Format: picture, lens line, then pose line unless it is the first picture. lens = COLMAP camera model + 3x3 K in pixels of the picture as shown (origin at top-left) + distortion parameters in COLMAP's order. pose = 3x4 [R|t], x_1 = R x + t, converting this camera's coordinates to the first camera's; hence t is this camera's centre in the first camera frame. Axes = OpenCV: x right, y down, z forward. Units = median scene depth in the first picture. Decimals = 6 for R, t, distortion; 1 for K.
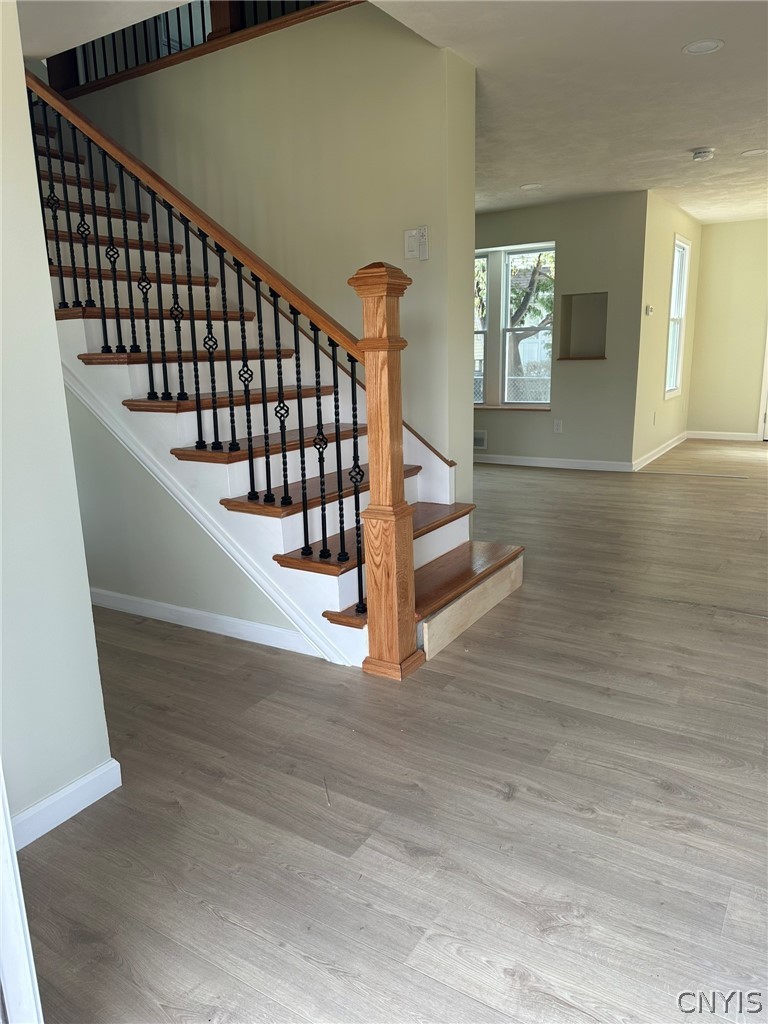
lens RADIAL K [[723.5, 0, 384.0], [0, 723.5, 512.0], [0, 0, 1]] dist [0.005561, 0.001403]
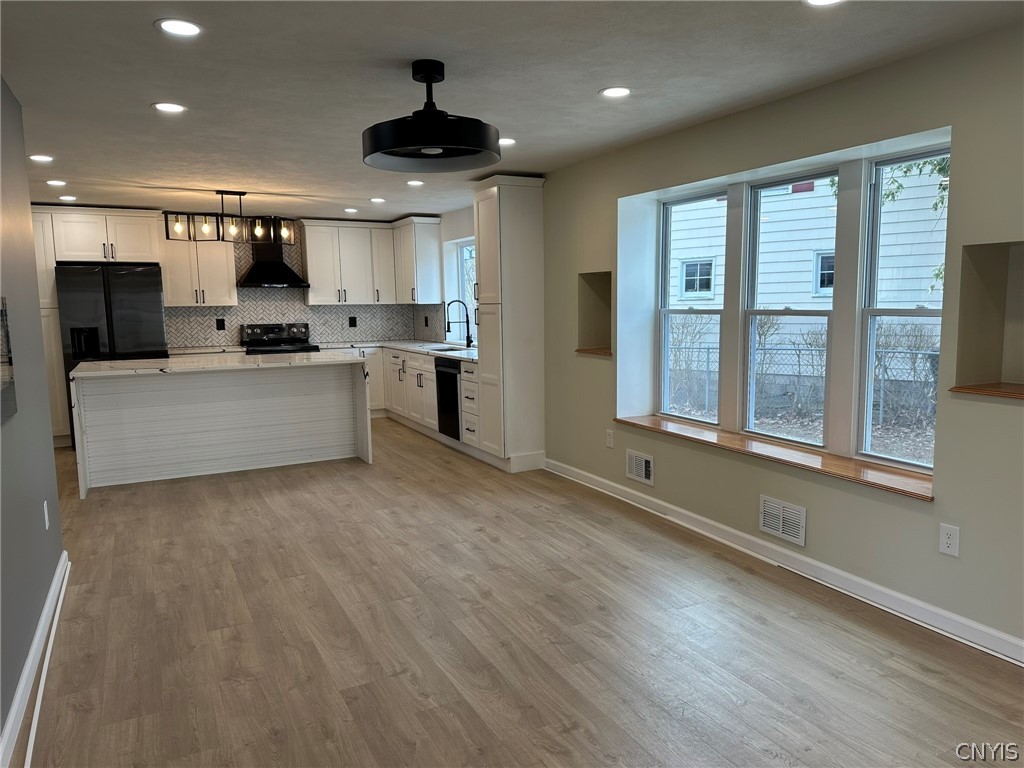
lens RADIAL K [[710.7, 0, 512.0], [0, 710.7, 384.0], [0, 0, 1]] dist [0.172769, -0.323393]
pose [[0.861080, 0.071324, -0.503442, 0.236629], [-0.118819, 0.990925, -0.062840, -0.157998], [0.494392, 0.113929, 0.861741, 0.501059]]
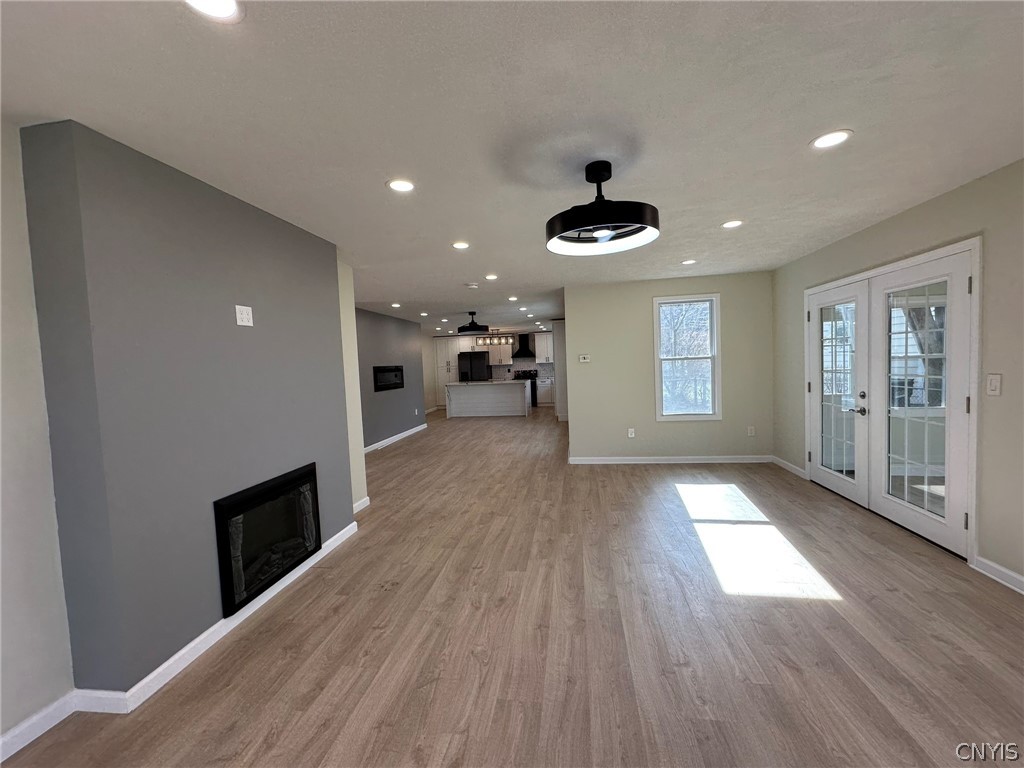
lens RADIAL K [[408.6, 0, 512.0], [0, 408.6, 384.0], [0, 0, 1]] dist [-0.000866, 0.000408]
pose [[0.398307, 0.054557, -0.915628, 1.047352], [-0.172850, 0.984810, -0.016513, -0.181404], [0.900818, 0.164844, 0.401687, 0.520314]]
